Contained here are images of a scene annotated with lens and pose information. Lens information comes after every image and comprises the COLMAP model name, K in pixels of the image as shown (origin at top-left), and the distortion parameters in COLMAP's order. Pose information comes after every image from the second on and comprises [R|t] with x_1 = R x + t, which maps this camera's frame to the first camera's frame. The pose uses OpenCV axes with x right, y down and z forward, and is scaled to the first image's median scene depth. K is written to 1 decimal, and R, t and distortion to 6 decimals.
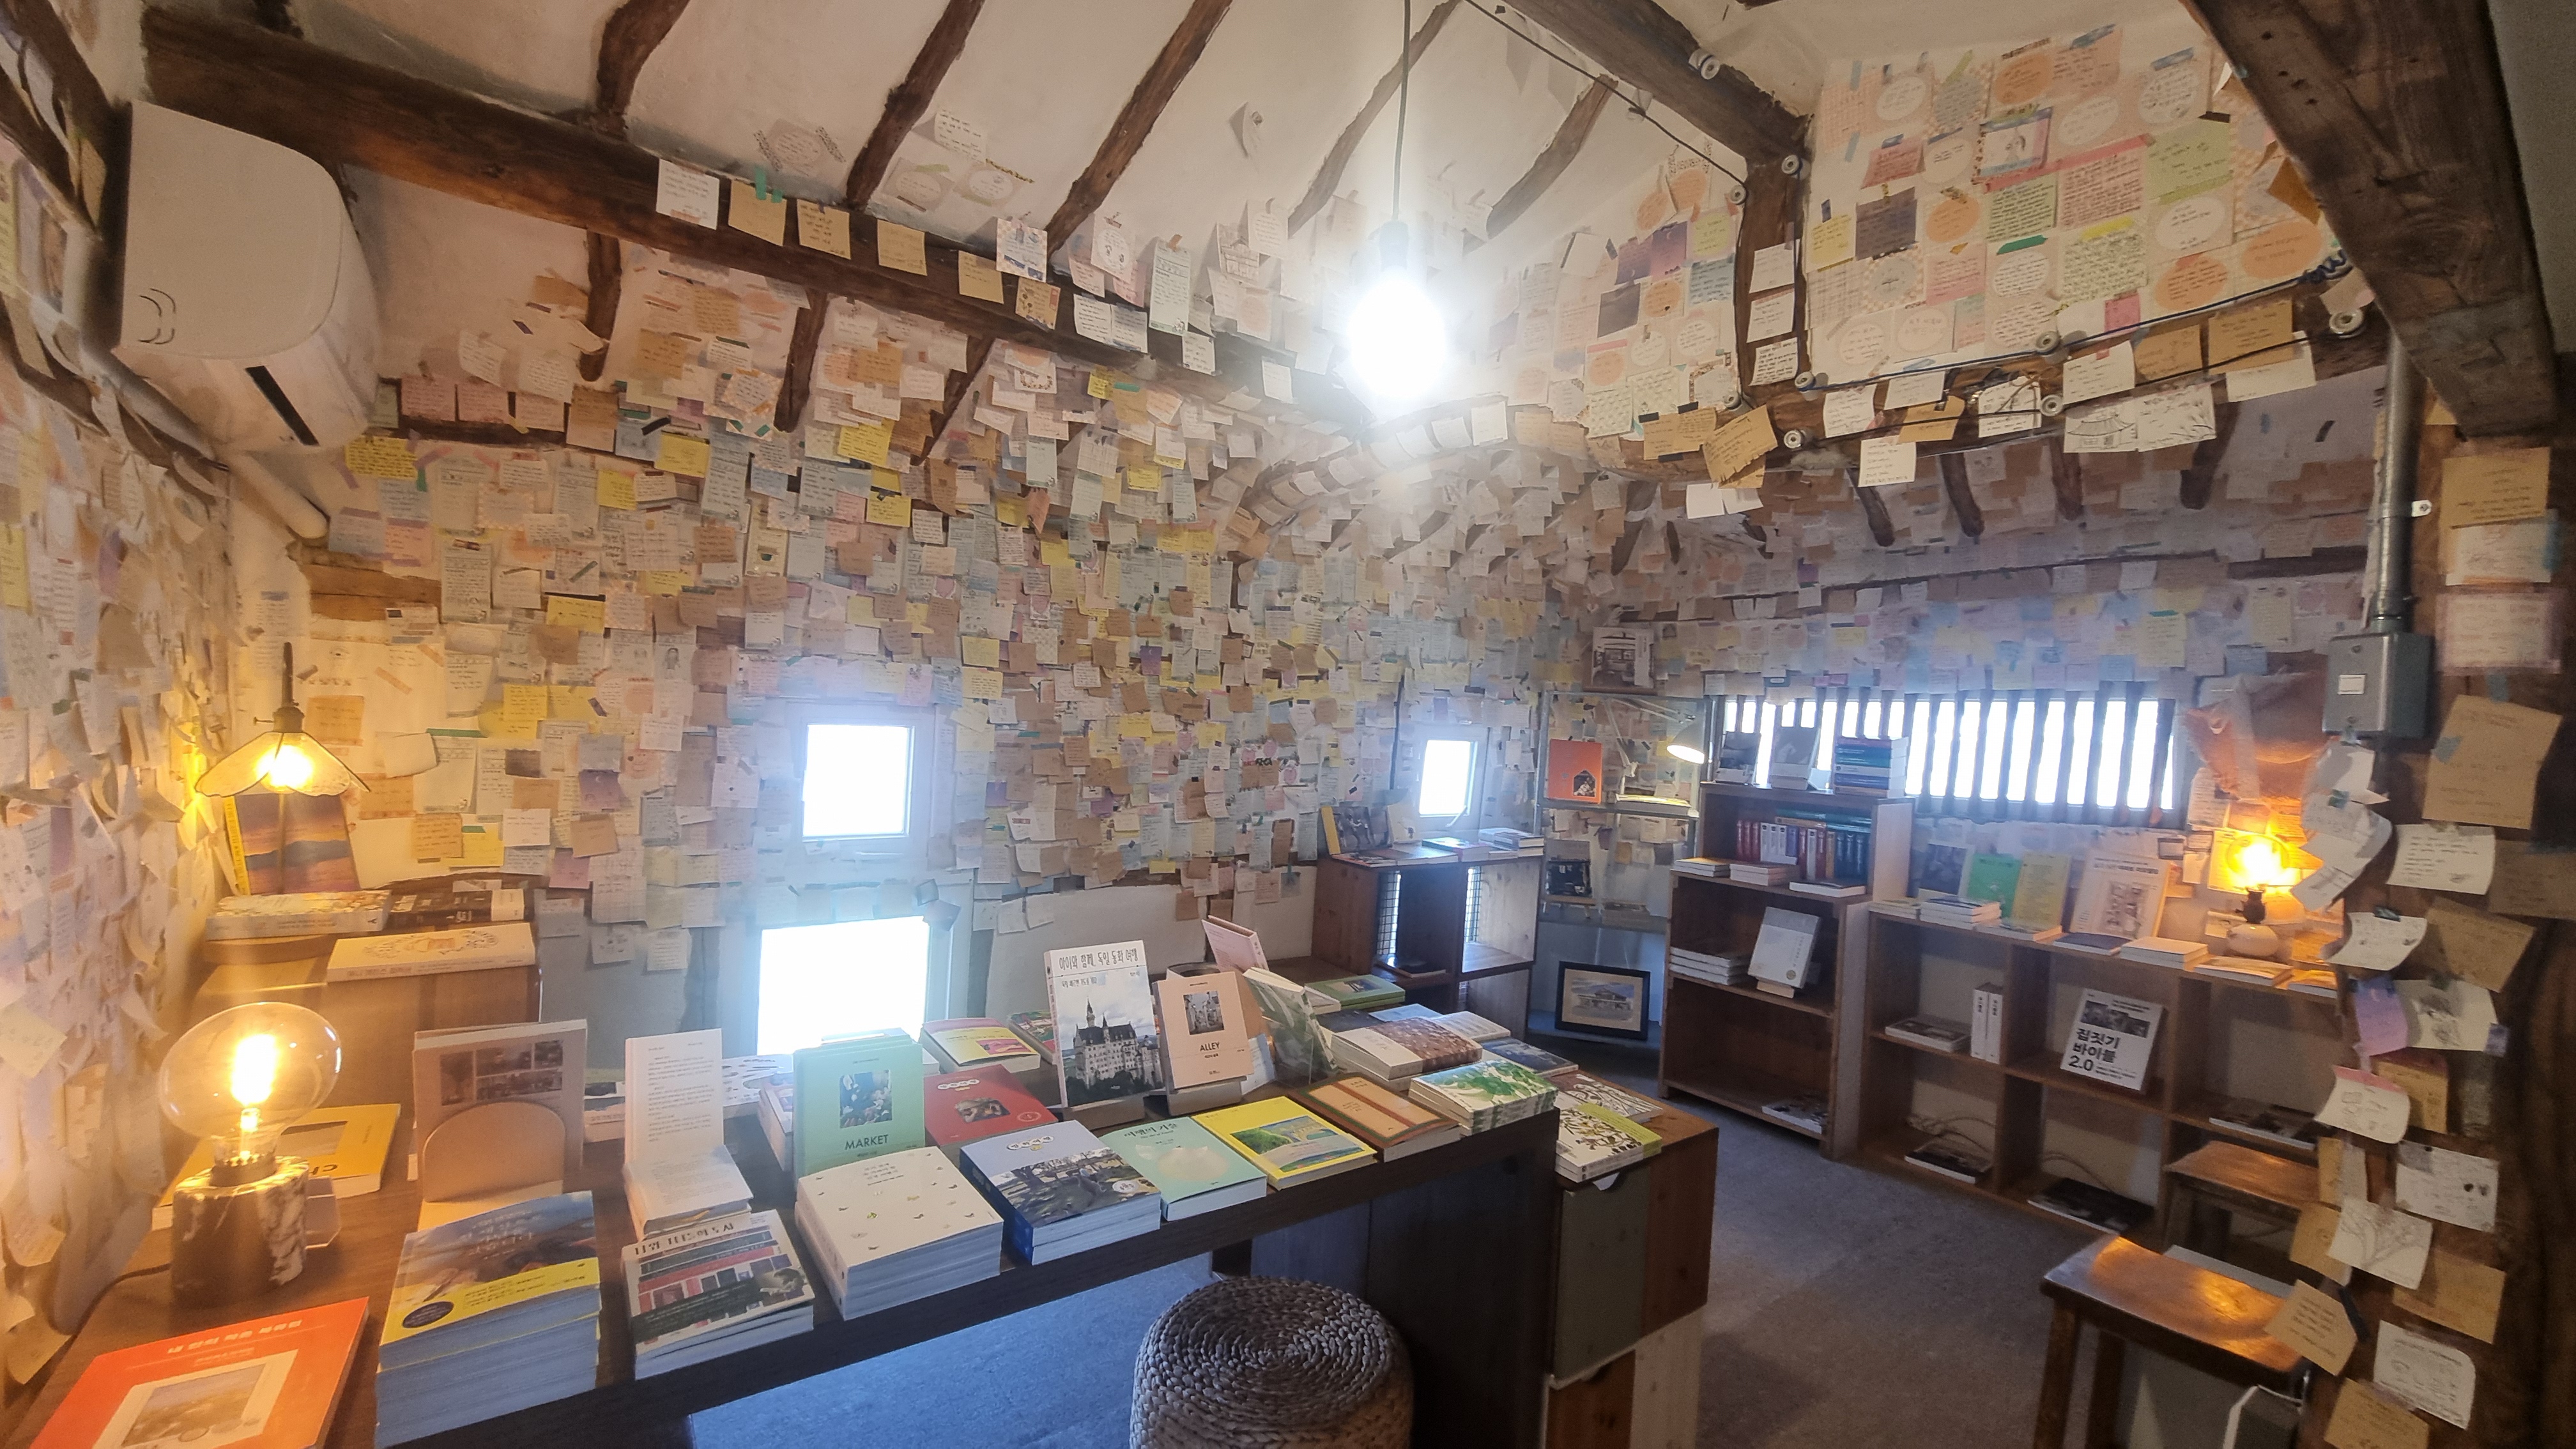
lens RADIAL K [[1052.1, 0, 1280.1], [0, 1052.1, 723.5], [0, 0, 1]] dist [-0.003541, 0.000770]
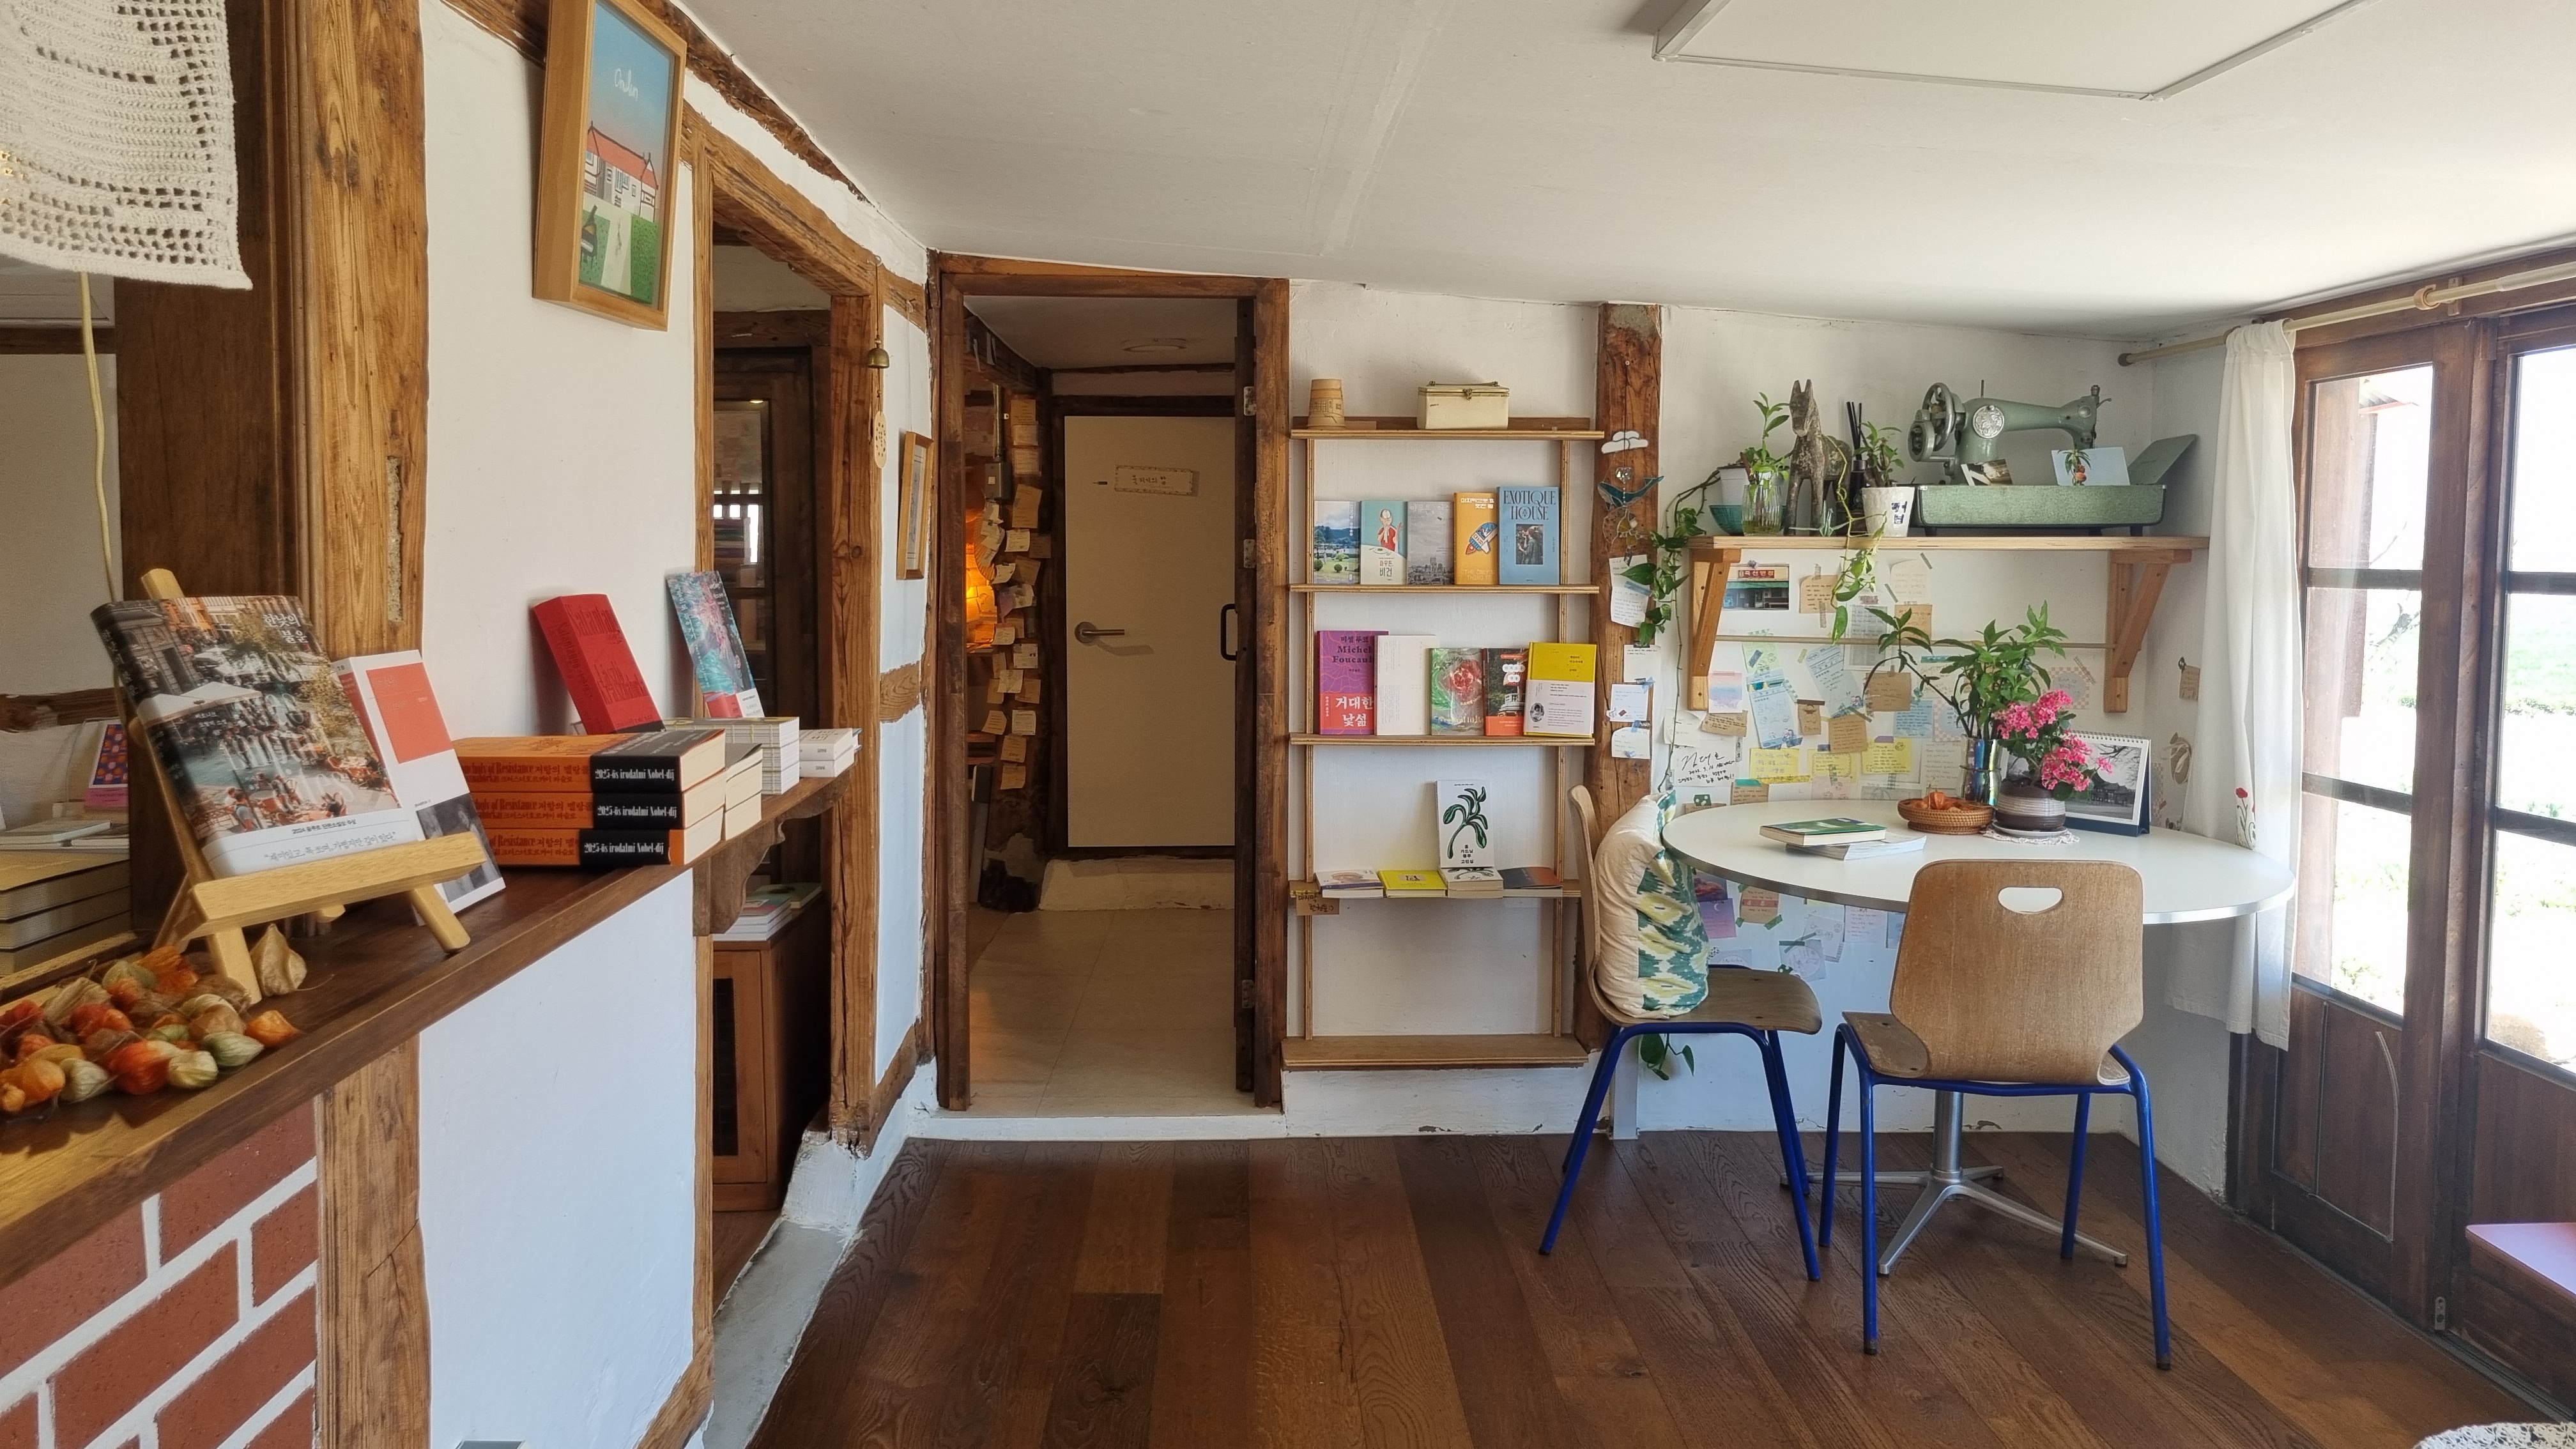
lens RADIAL K [[1908.7, 0, 1288.3], [0, 1908.7, 721.3], [0, 0, 1]] dist [0.007683, 0.005579]
pose [[0.582510, -0.120292, 0.803873, -1.444635], [0.038405, 0.991957, 0.120607, 0.008519], [-0.811916, -0.039382, 0.582444, -1.415060]]
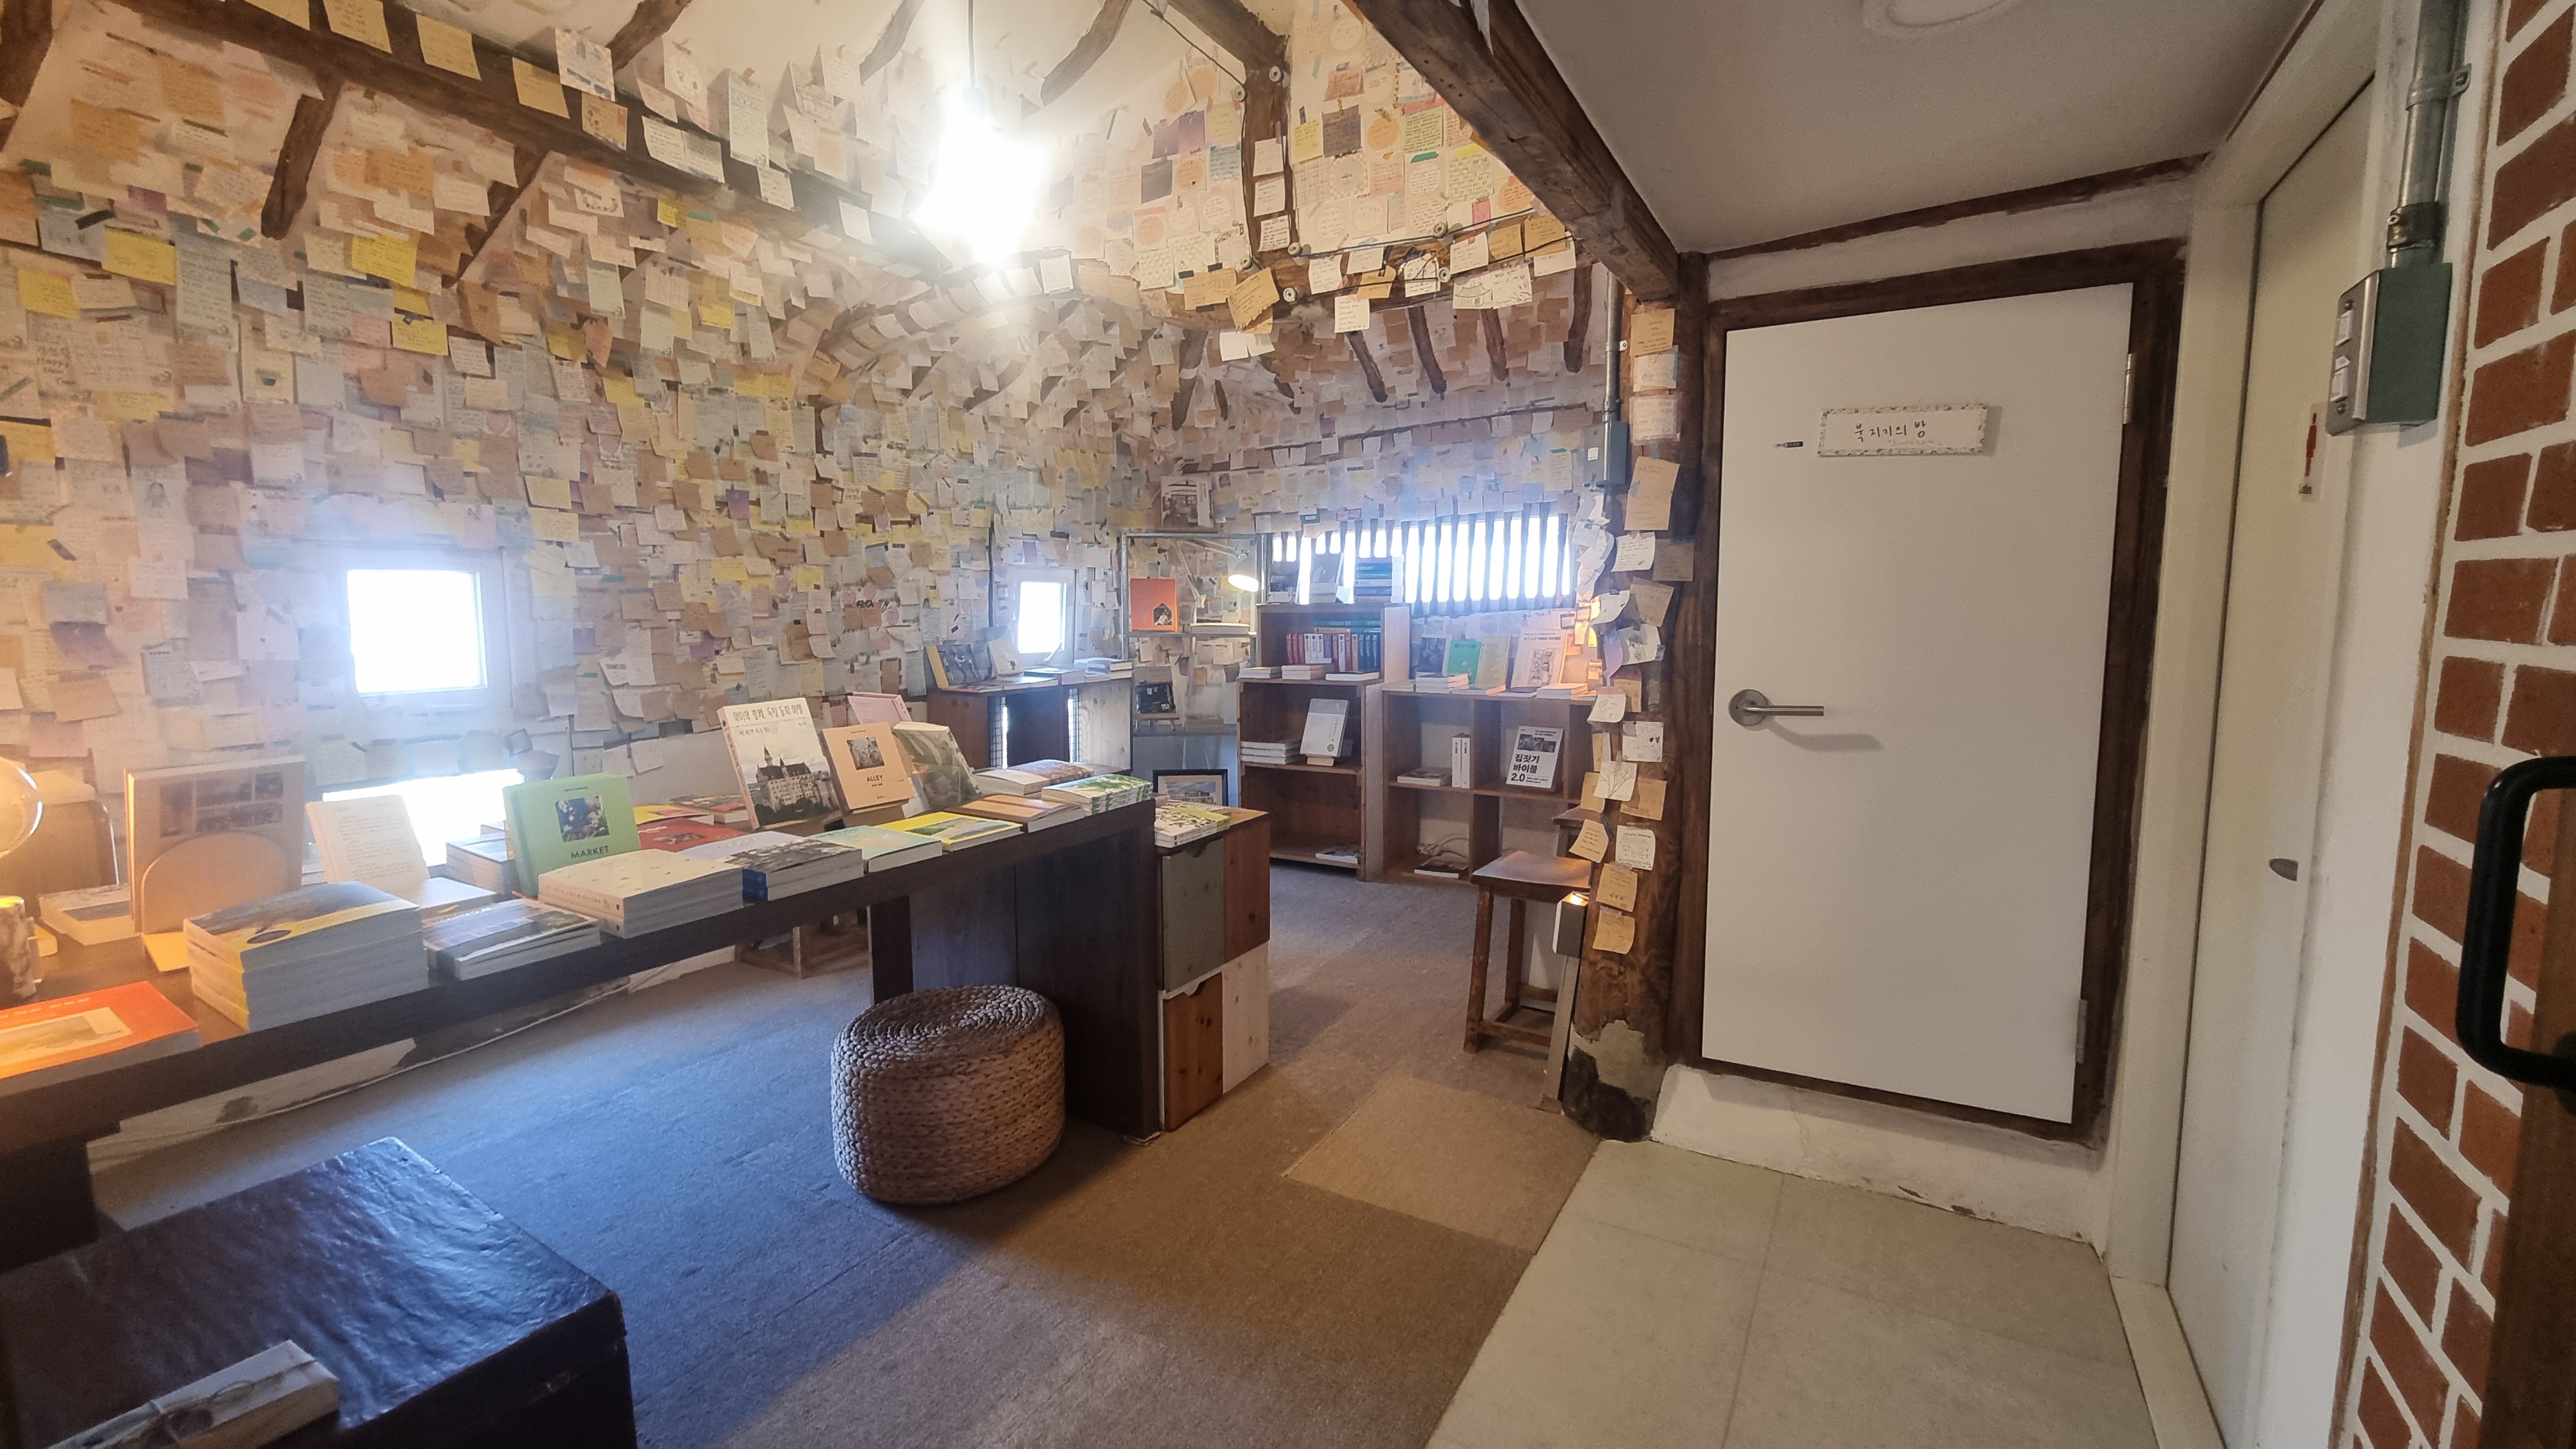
lens RADIAL K [[1052.1, 0, 1284.4], [0, 1052.1, 718.2], [0, 0, 1]] dist [-0.003541, 0.000770]
pose [[0.921401, -0.098644, 0.375884, -0.056043], [0.060441, 0.991853, 0.112137, 0.090024], [-0.383884, -0.080604, 0.919857, -0.211957]]
